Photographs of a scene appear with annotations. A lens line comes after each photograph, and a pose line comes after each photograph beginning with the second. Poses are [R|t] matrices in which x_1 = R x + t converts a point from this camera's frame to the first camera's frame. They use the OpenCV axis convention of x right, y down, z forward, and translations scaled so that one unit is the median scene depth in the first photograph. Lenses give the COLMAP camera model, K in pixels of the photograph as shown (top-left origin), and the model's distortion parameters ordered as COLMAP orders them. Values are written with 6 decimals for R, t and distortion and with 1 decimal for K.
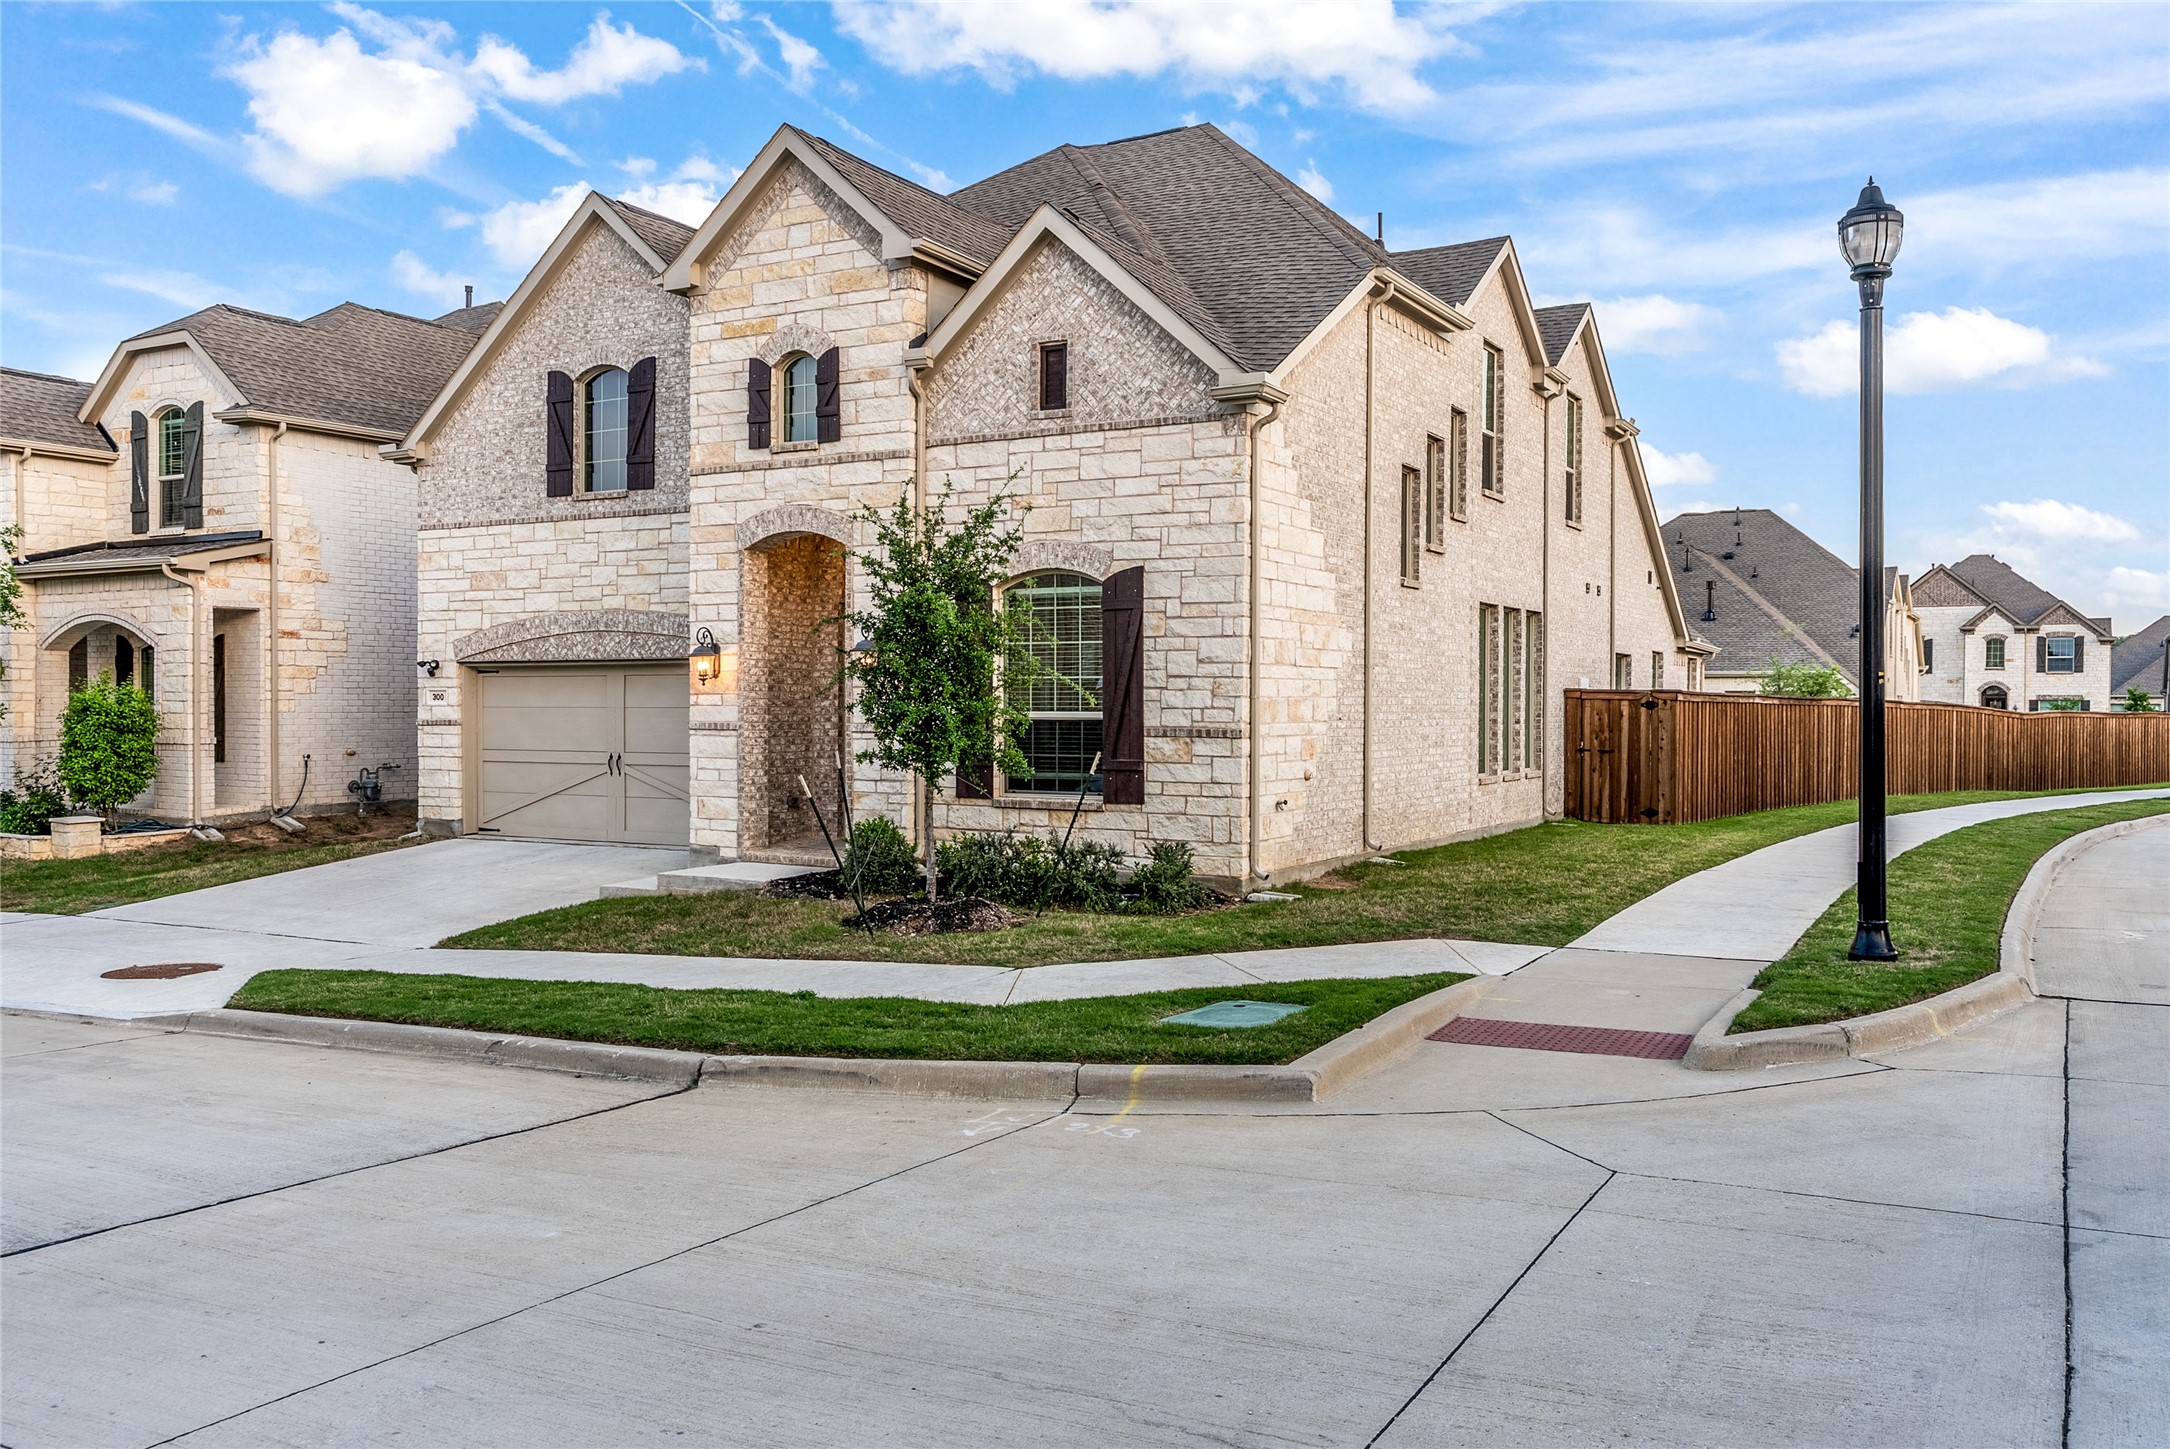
lens RADIAL K [[1702.7, 0, 1085.0], [0, 1702.7, 724.5], [0, 0, 1]] dist [0.000062, 0.000677]
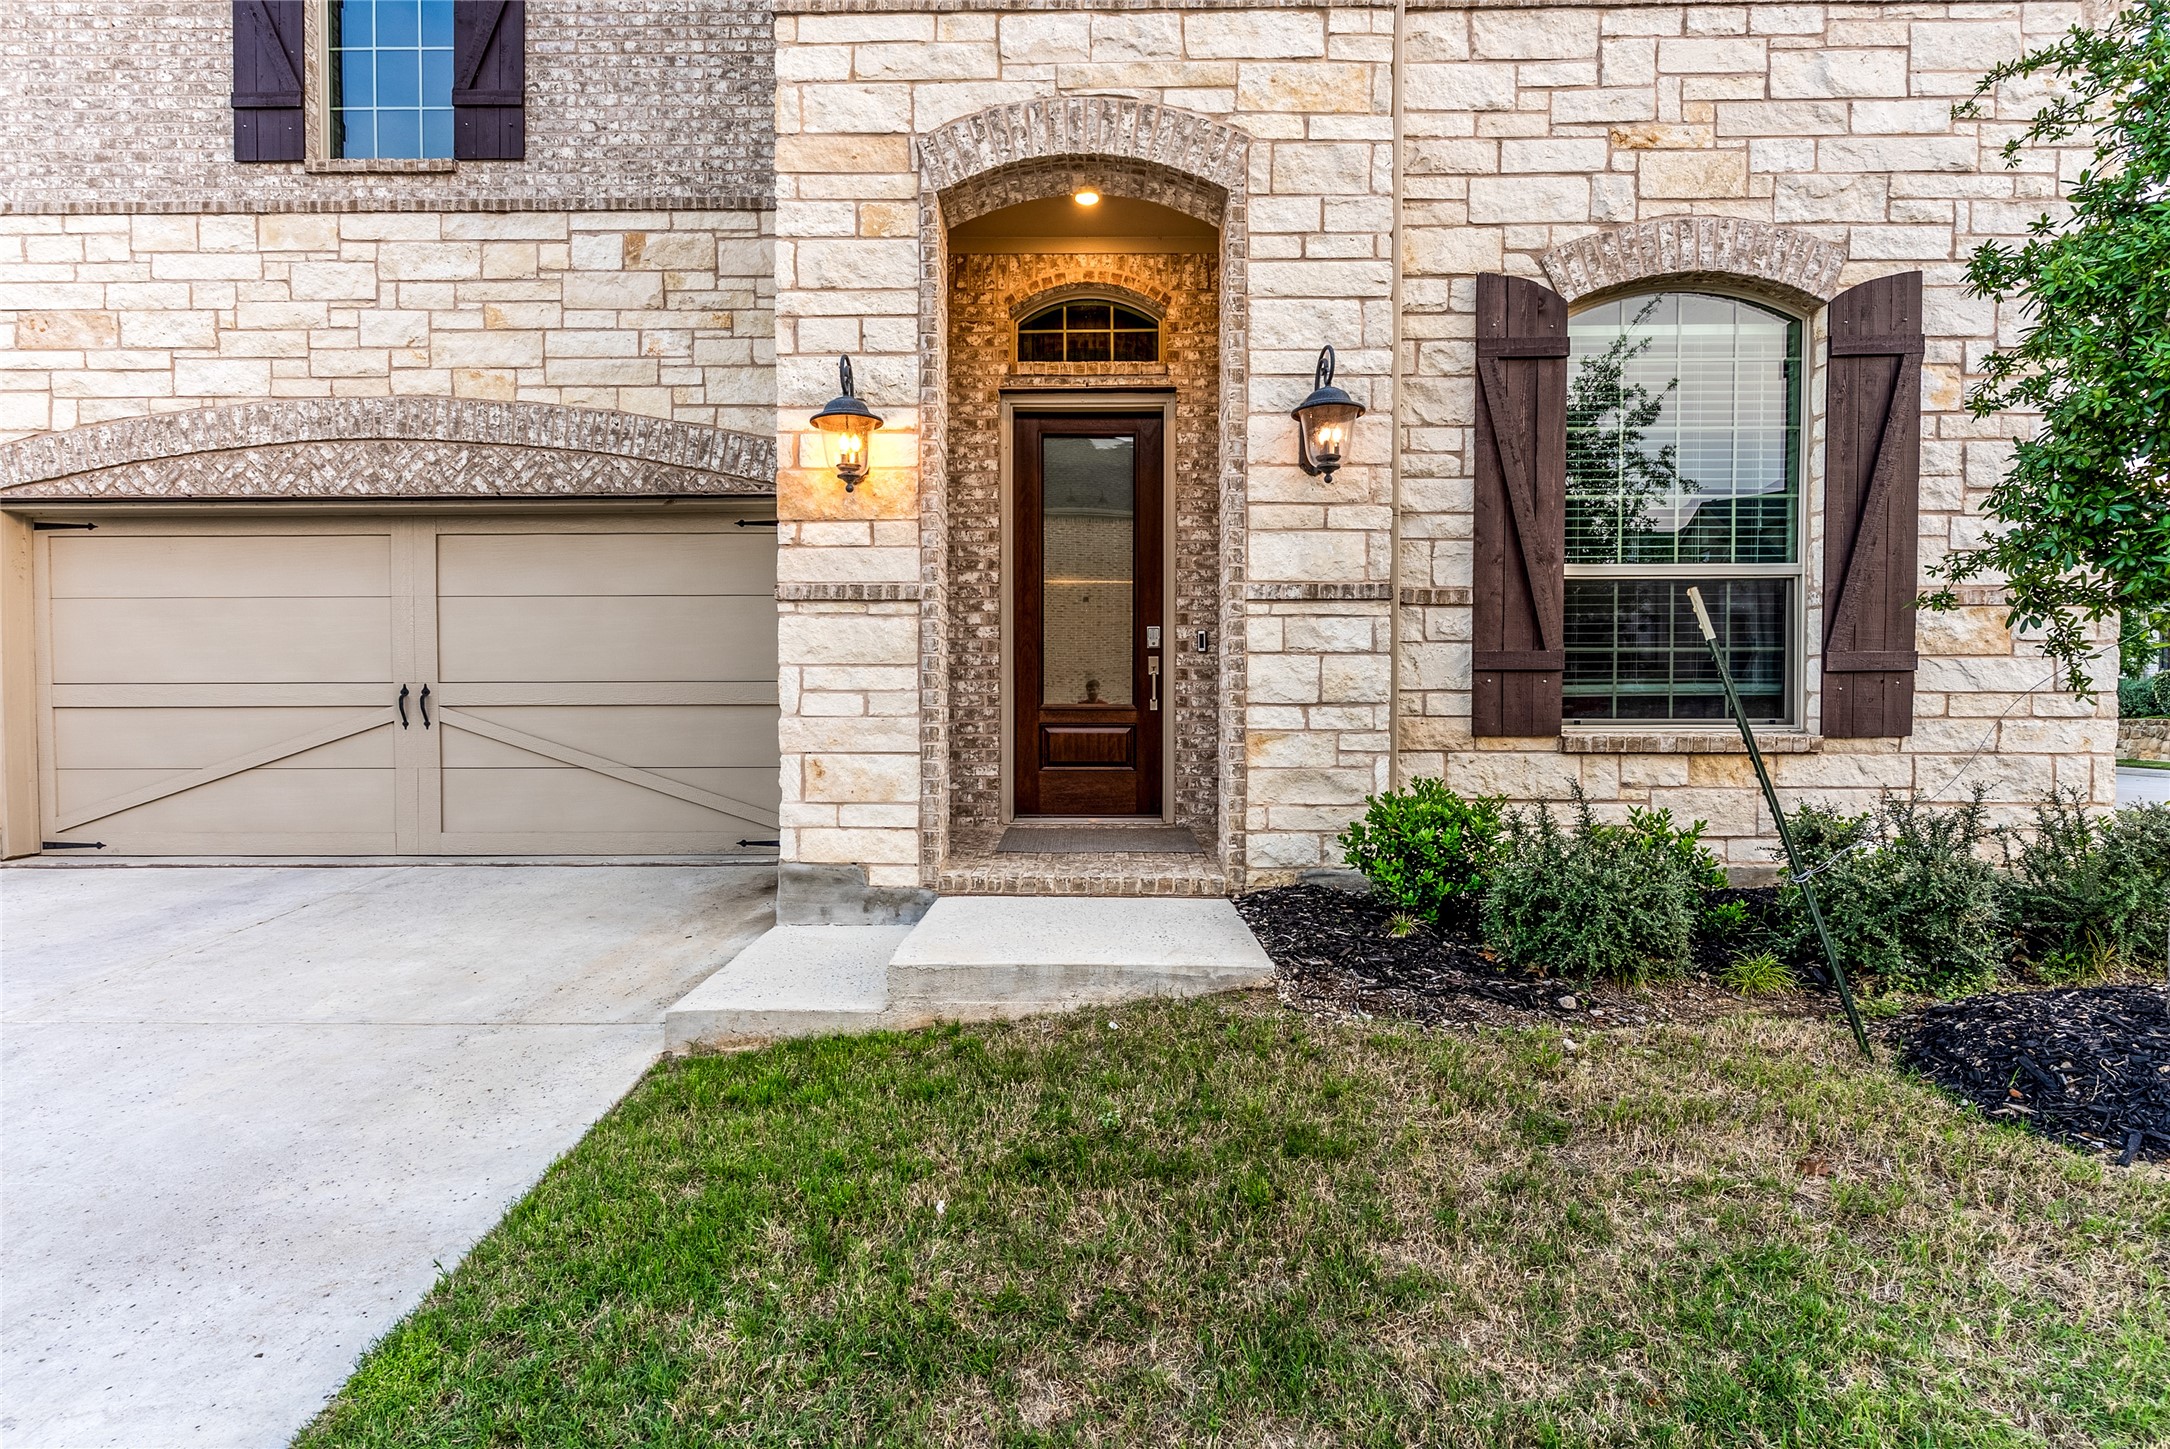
lens RADIAL K [[1052.9, 0, 1085.0], [0, 1052.9, 724.5], [0, 0, 1]] dist [0.001418, -0.000157]
pose [[0.876484, -0.012935, 0.481257, -0.259321], [0.009432, 0.999908, 0.009697, 0.028758], [-0.481339, -0.003961, 0.876526, 0.639761]]
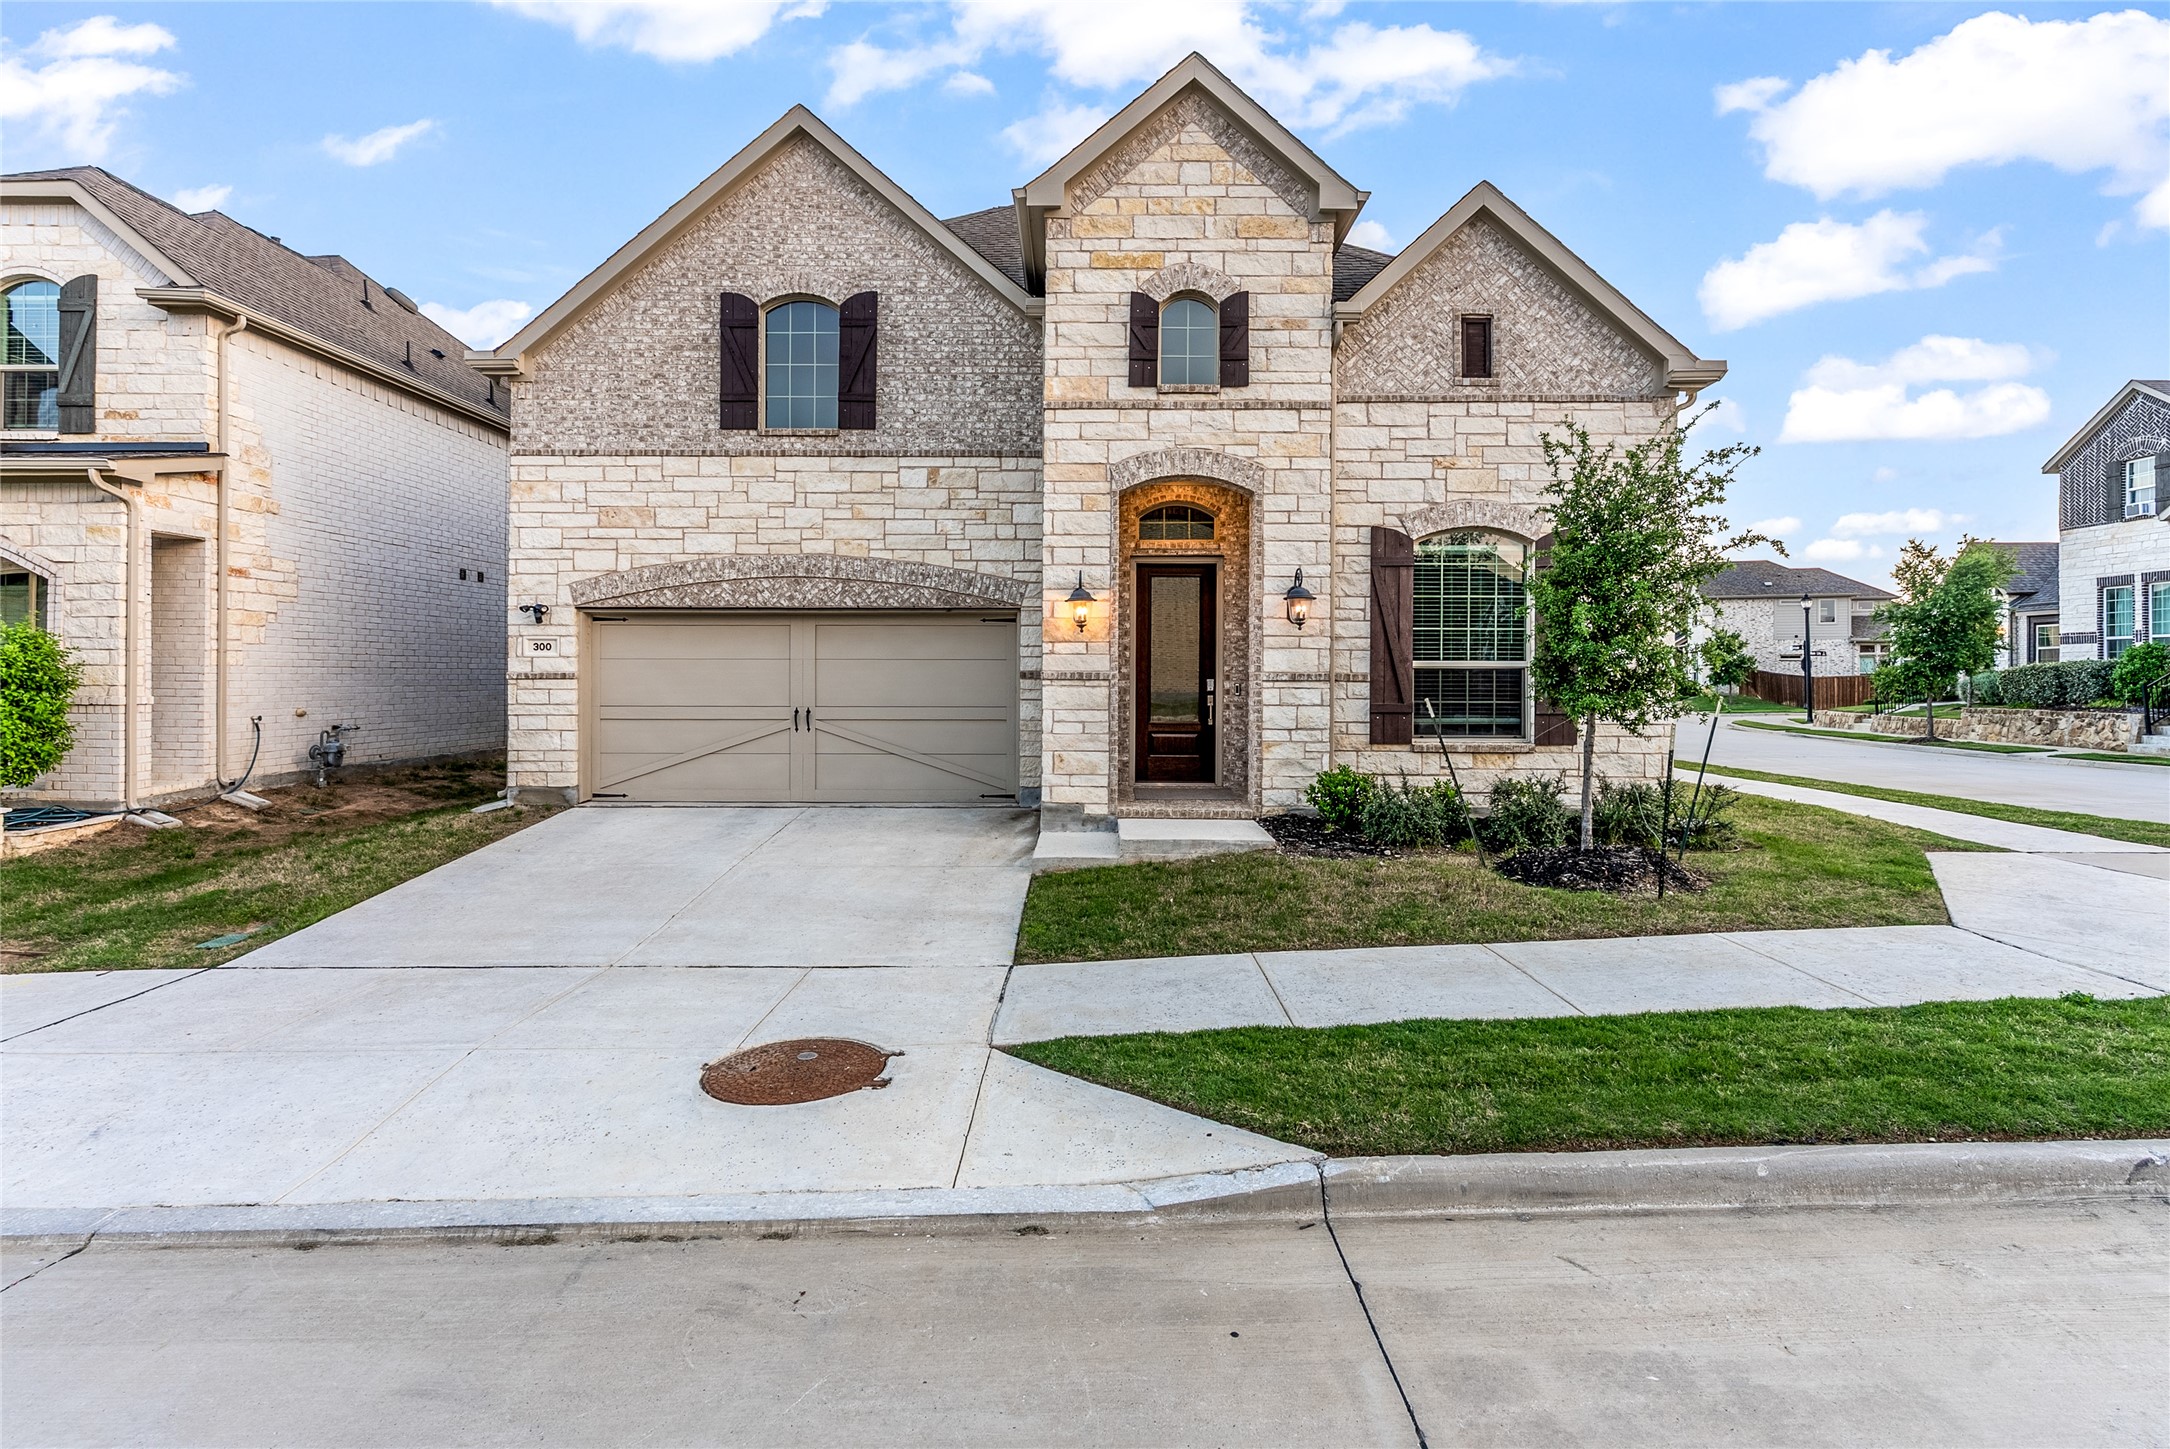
lens RADIAL K [[1055.7, 0, 1091.8], [0, 1055.7, 672.5], [0, 0, 1]] dist [0.000000, -0.000006]
pose [[0.874426, 0.001644, 0.485156, -0.432505], [0.004462, 0.999925, -0.011430, 0.004921], [-0.485139, 0.012160, 0.874353, 0.424218]]
